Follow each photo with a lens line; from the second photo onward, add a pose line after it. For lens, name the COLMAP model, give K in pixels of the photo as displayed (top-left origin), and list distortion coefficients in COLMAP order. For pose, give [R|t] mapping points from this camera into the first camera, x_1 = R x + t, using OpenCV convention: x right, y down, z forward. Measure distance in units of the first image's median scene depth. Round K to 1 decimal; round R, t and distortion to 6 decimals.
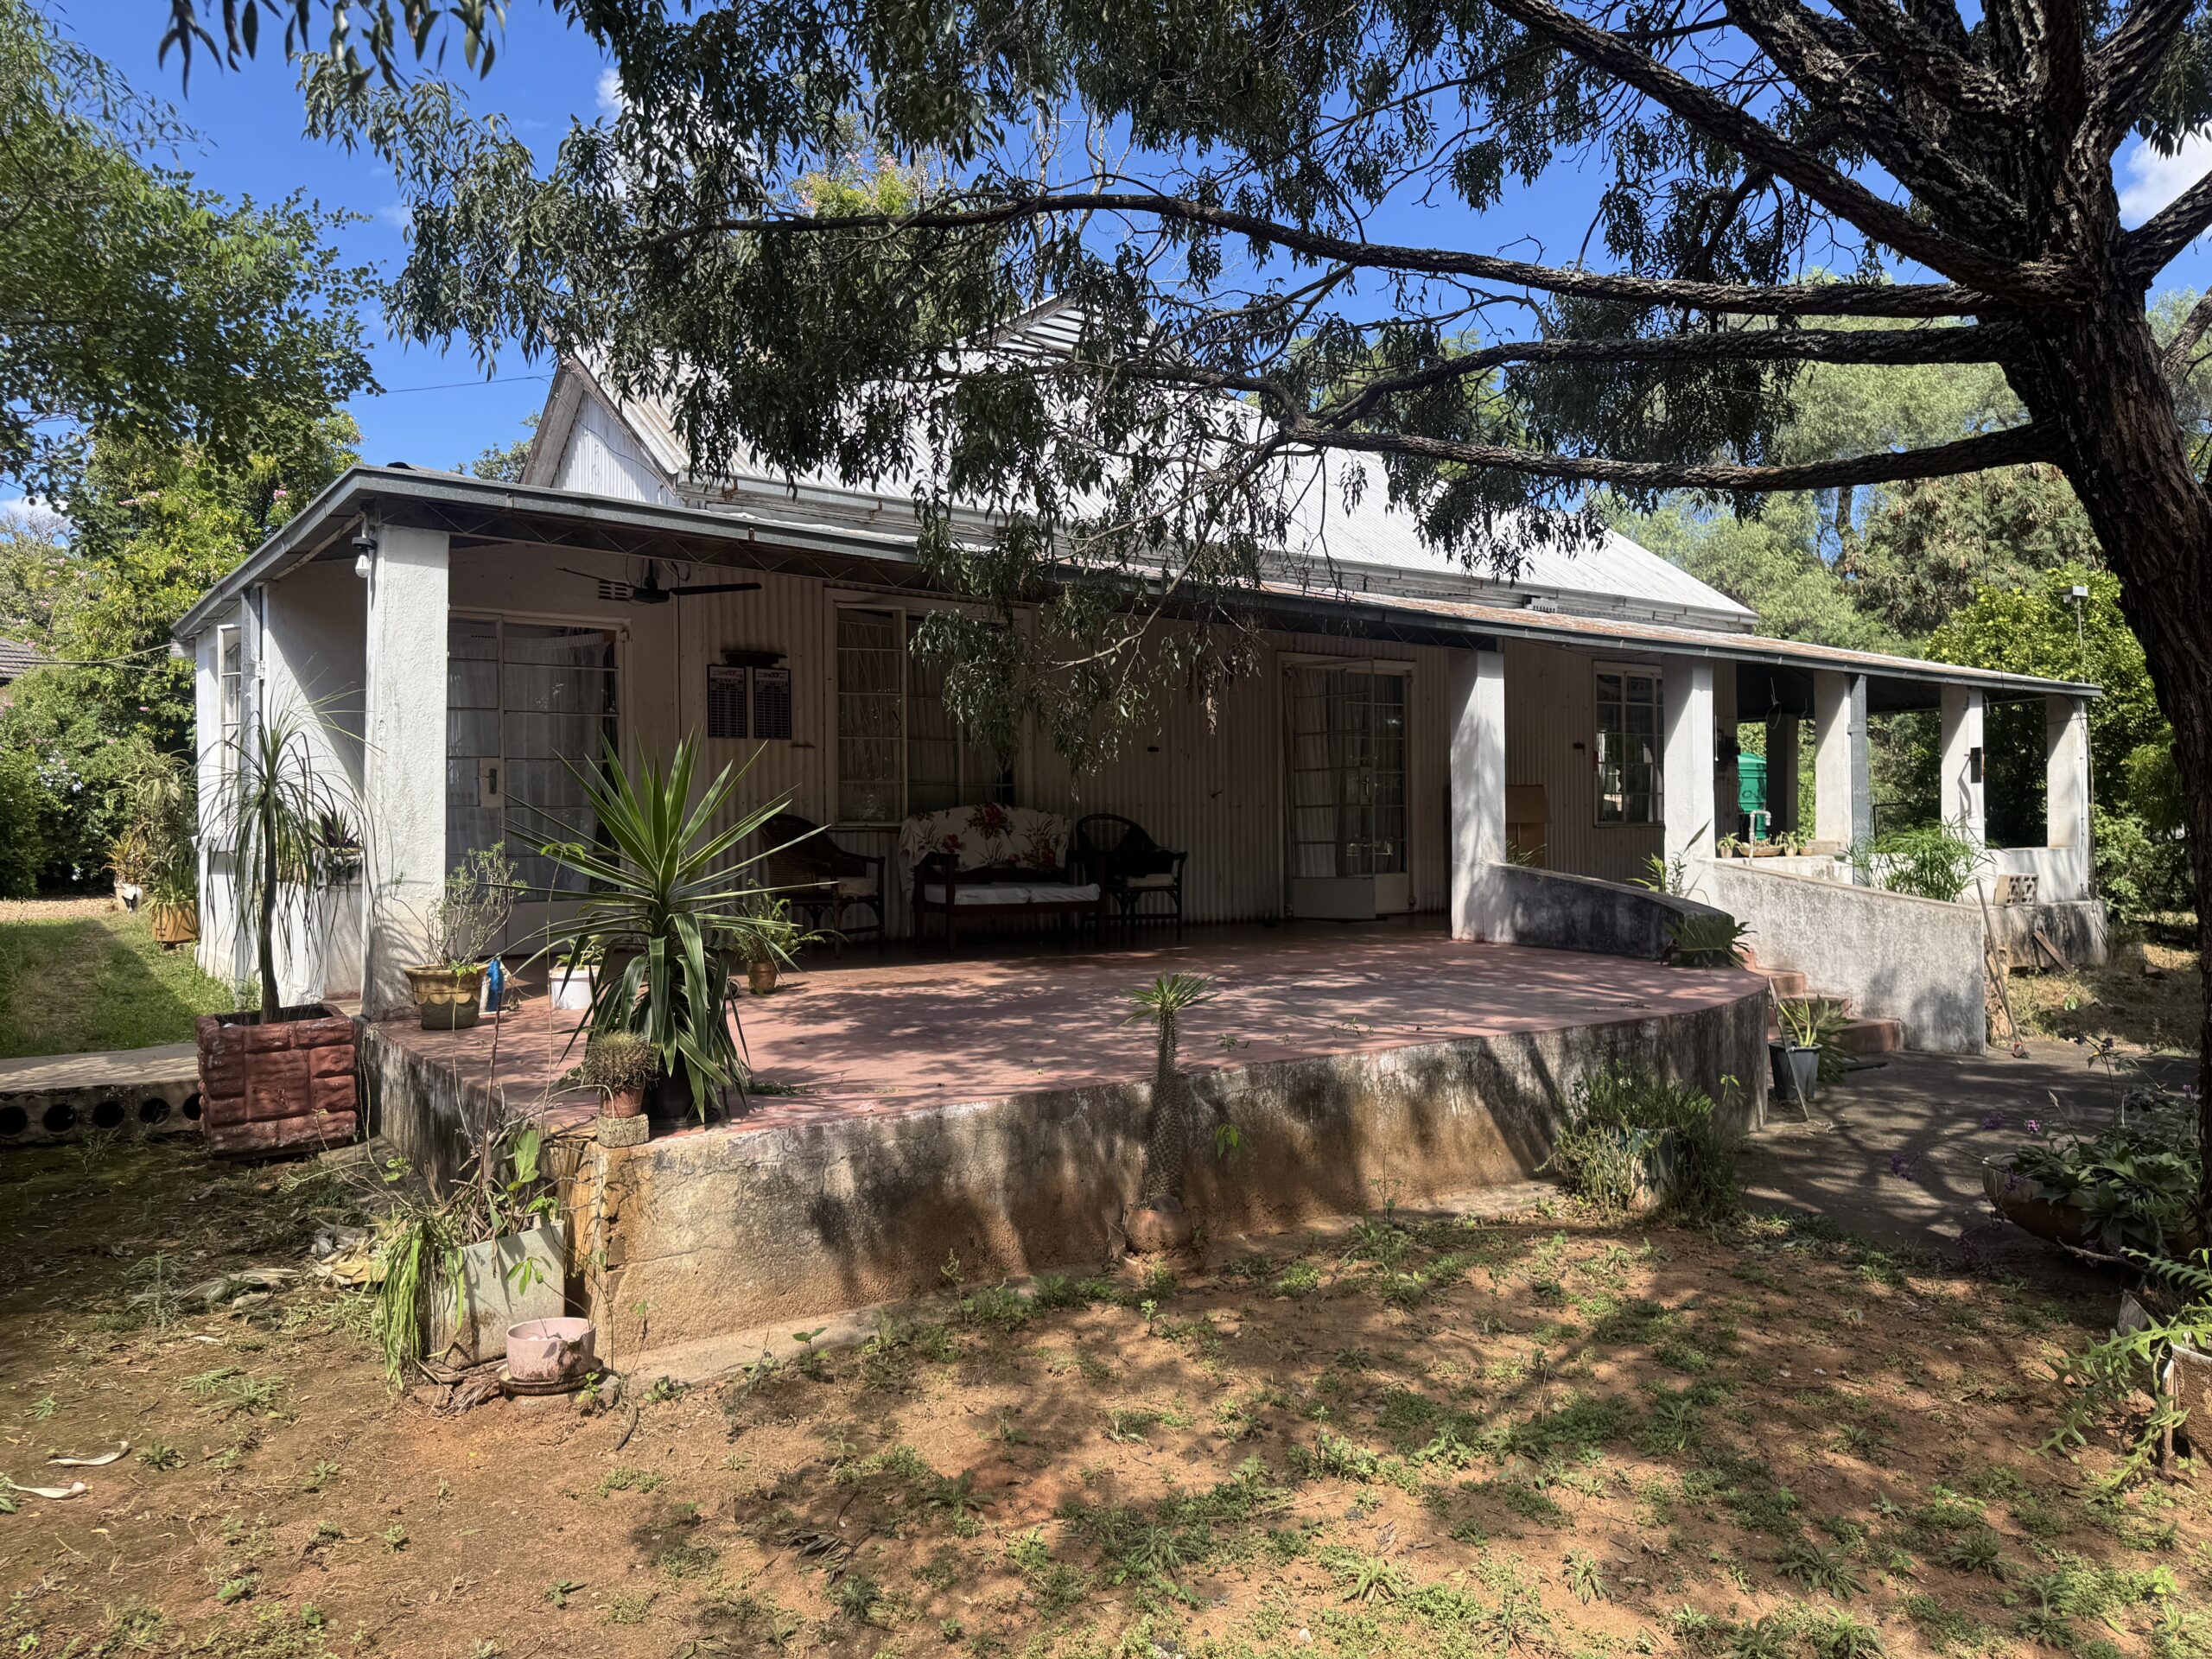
lens RADIAL K [[1561.8, 0, 1094.0], [0, 1561.8, 820.8], [0, 0, 1]] dist [0.029560, -0.007024]
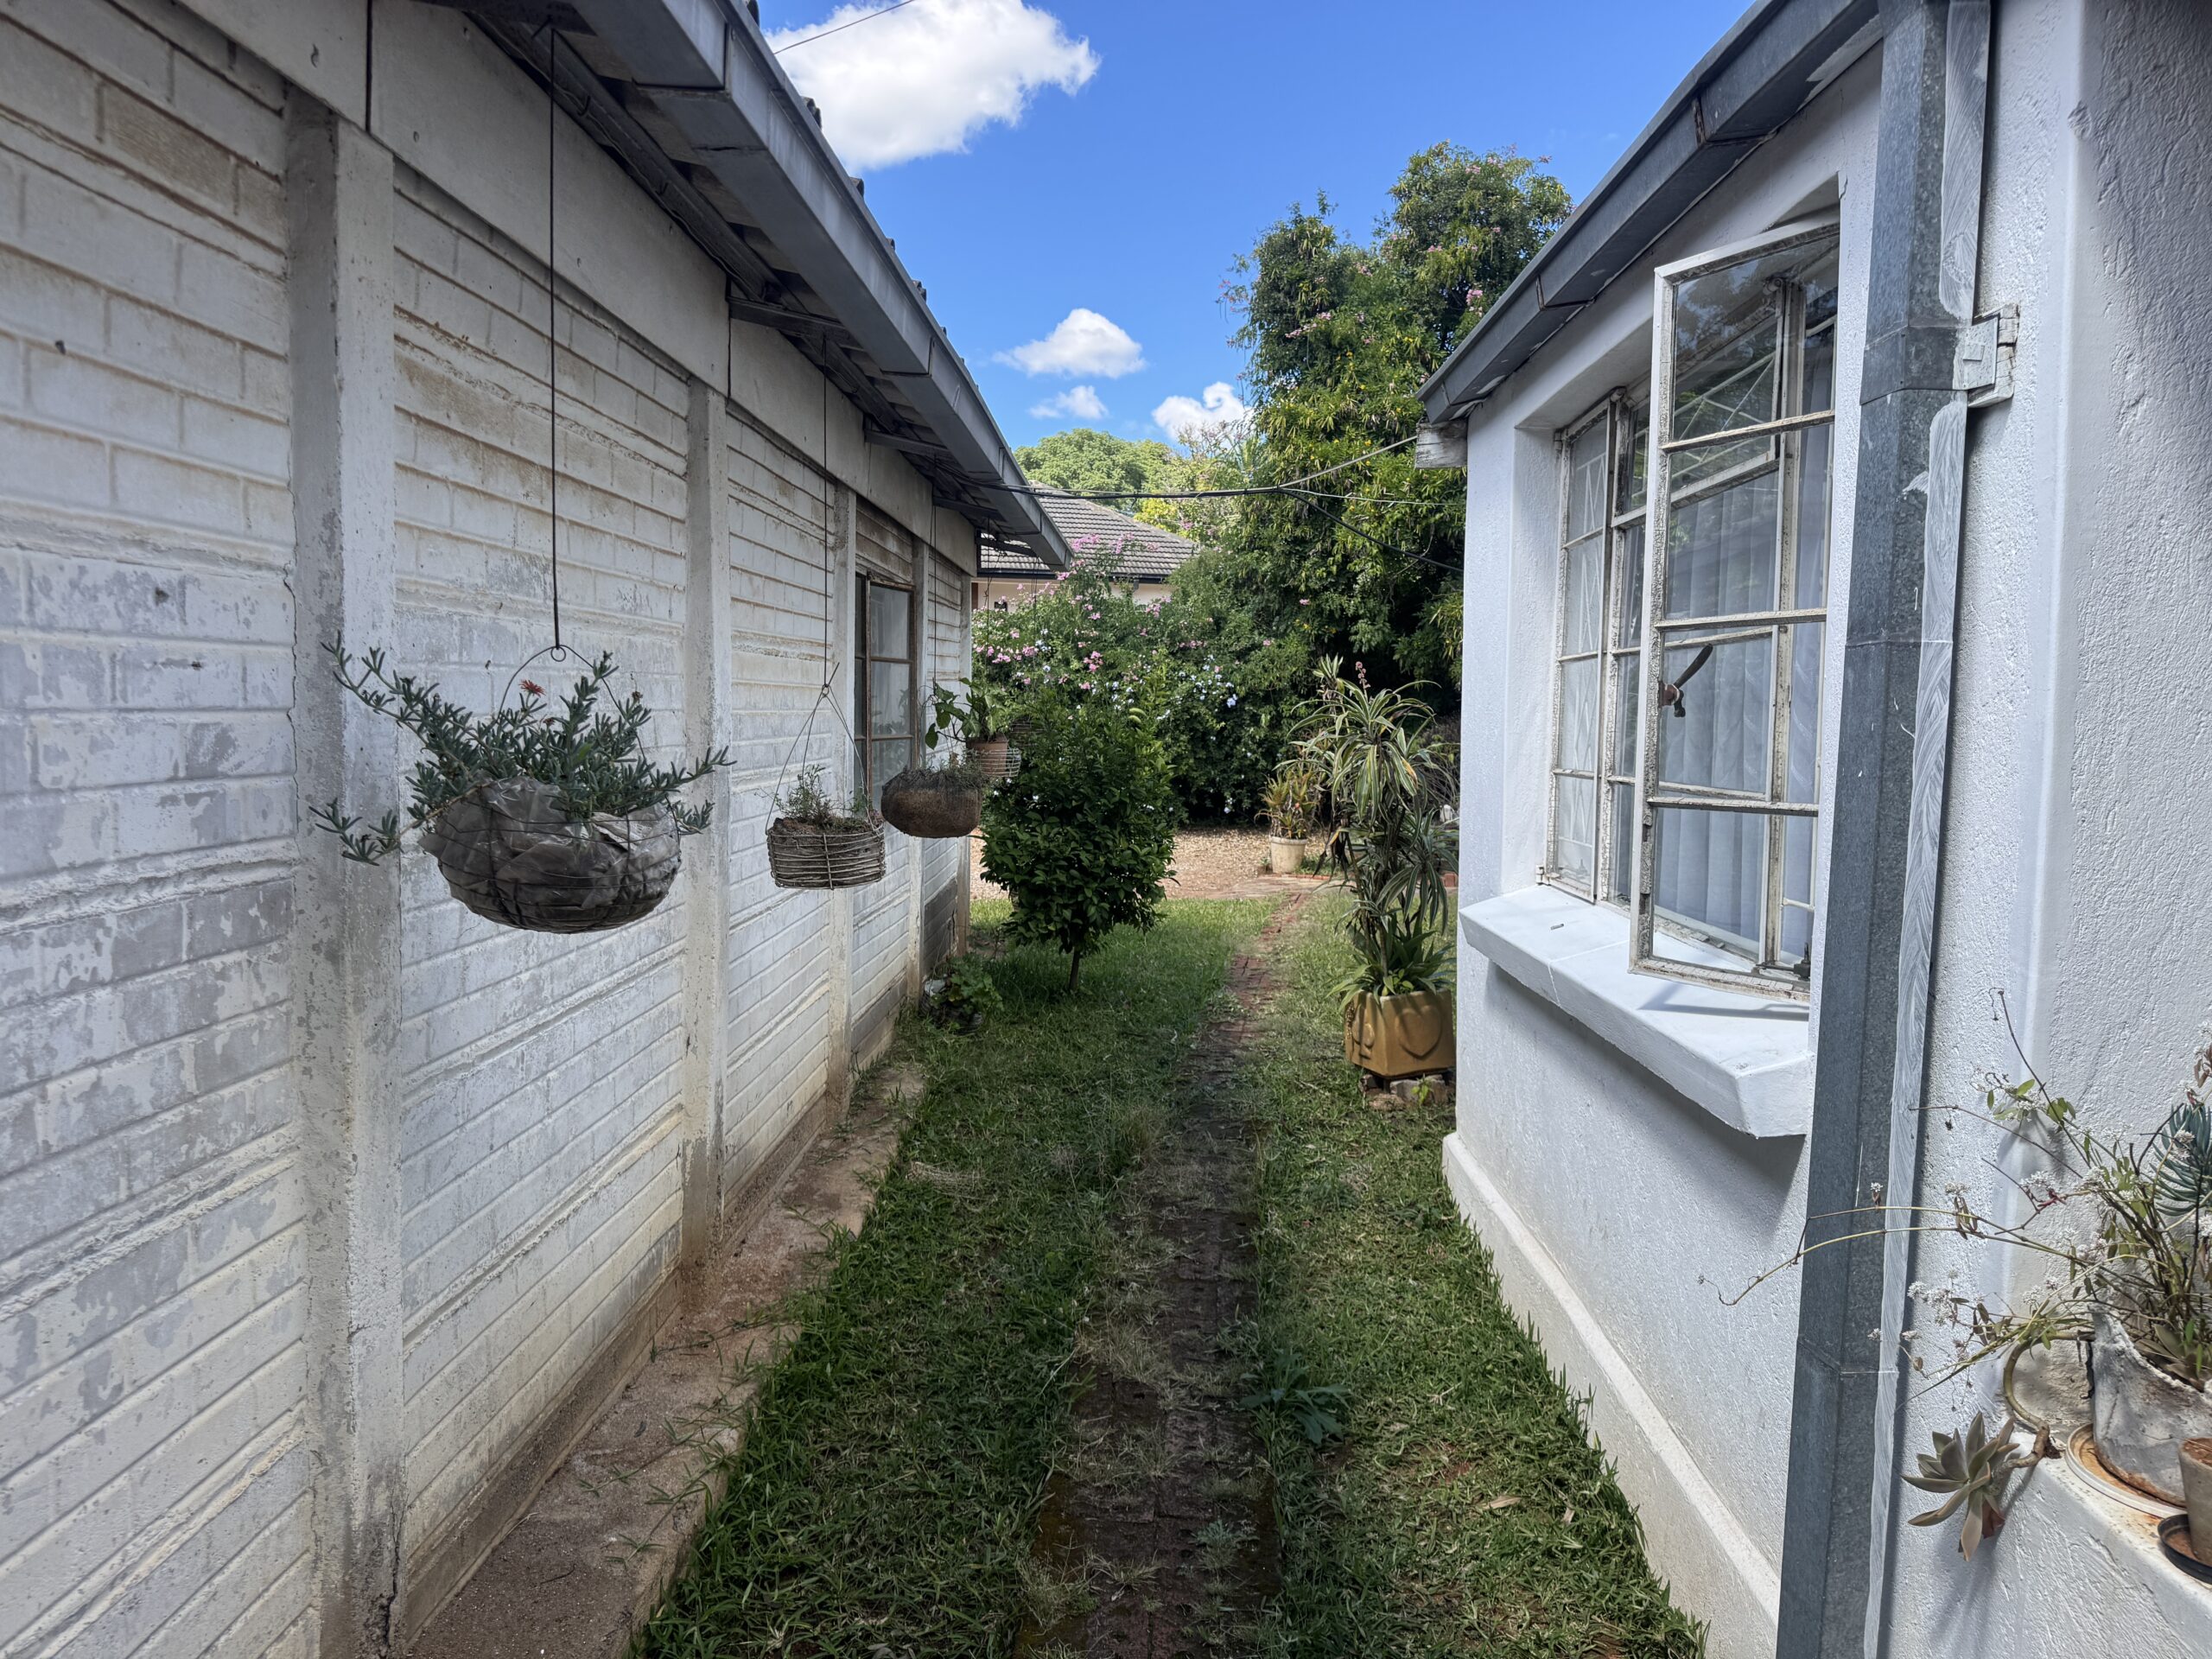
lens RADIAL K [[1561.8, 0, 1106.4], [0, 1561.8, 820.8], [0, 0, 1]] dist [0.029560, -0.007024]
pose [[0.794354, 0.059028, -0.604580, -0.203497], [-0.015215, 0.996889, 0.077340, -0.020629], [0.607264, -0.052237, 0.792781, 0.317455]]
